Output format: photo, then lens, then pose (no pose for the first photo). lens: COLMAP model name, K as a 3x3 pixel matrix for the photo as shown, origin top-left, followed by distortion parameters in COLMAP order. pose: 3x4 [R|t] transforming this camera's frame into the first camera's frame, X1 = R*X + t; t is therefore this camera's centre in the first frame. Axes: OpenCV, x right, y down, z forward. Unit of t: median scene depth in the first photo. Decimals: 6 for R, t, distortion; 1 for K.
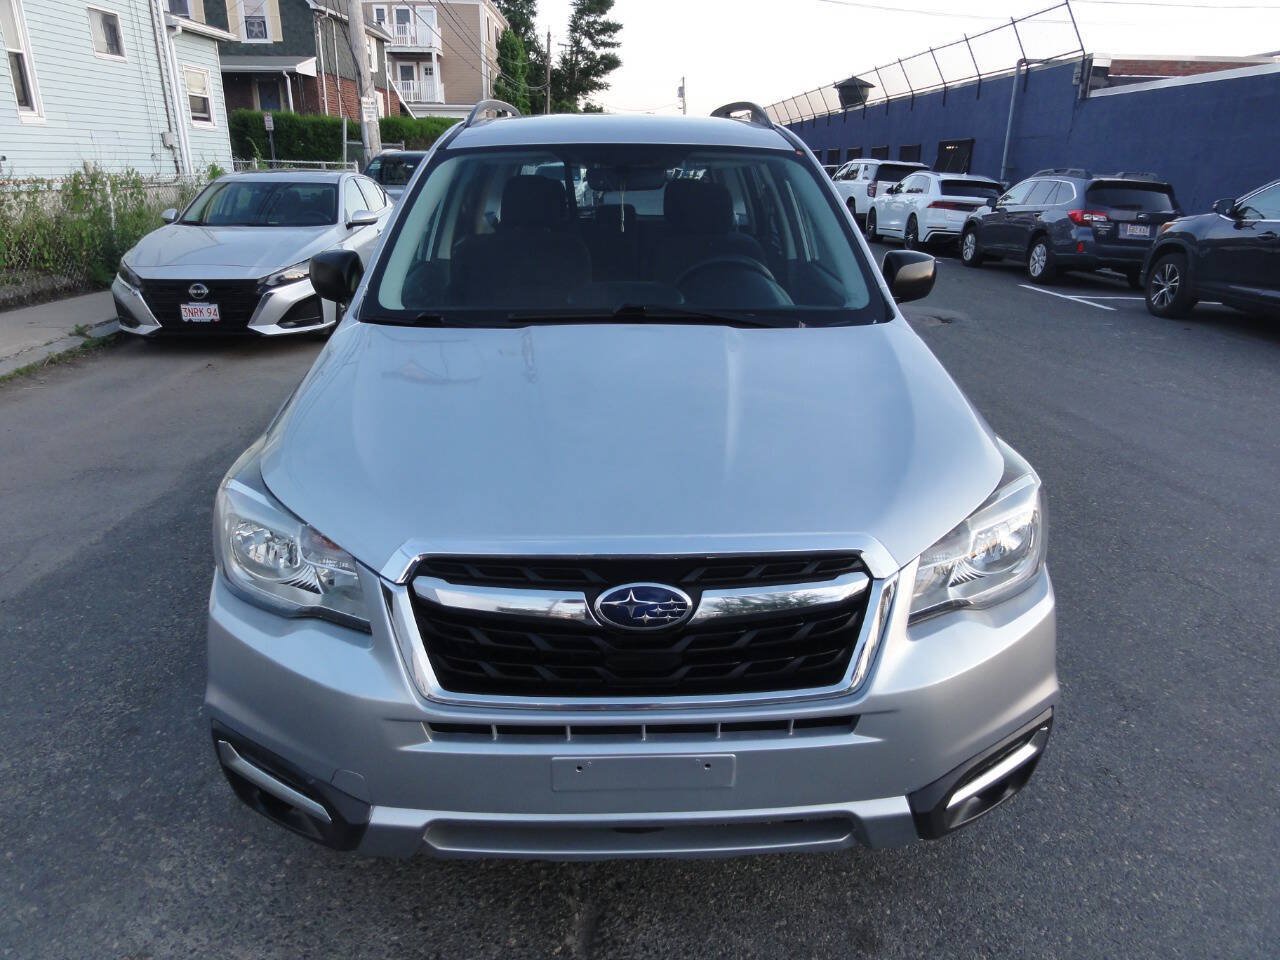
lens RADIAL K [[912.4, 0, 641.1], [0, 912.4, 475.0], [0, 0, 1]] dist [-0.001782, 0.000563]
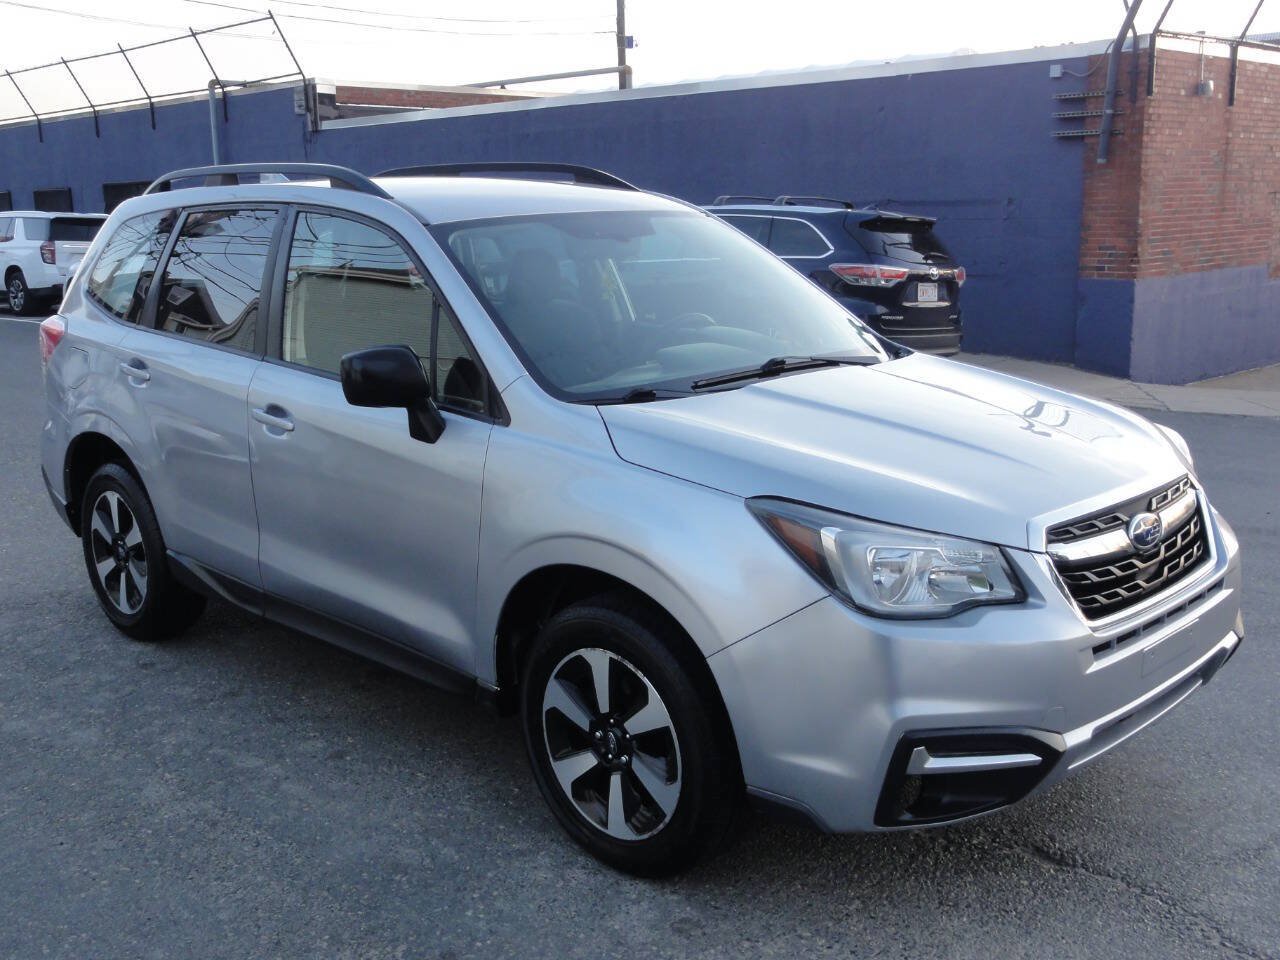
lens RADIAL K [[1349.2, 0, 638.0], [0, 1349.2, 472.7], [0, 0, 1]] dist [-0.012645, 0.005021]
pose [[0.722353, -0.160303, 0.672687, -0.158745], [0.249607, 0.967623, -0.037449, -0.004943], [-0.644905, 0.194959, 0.738978, -0.004402]]
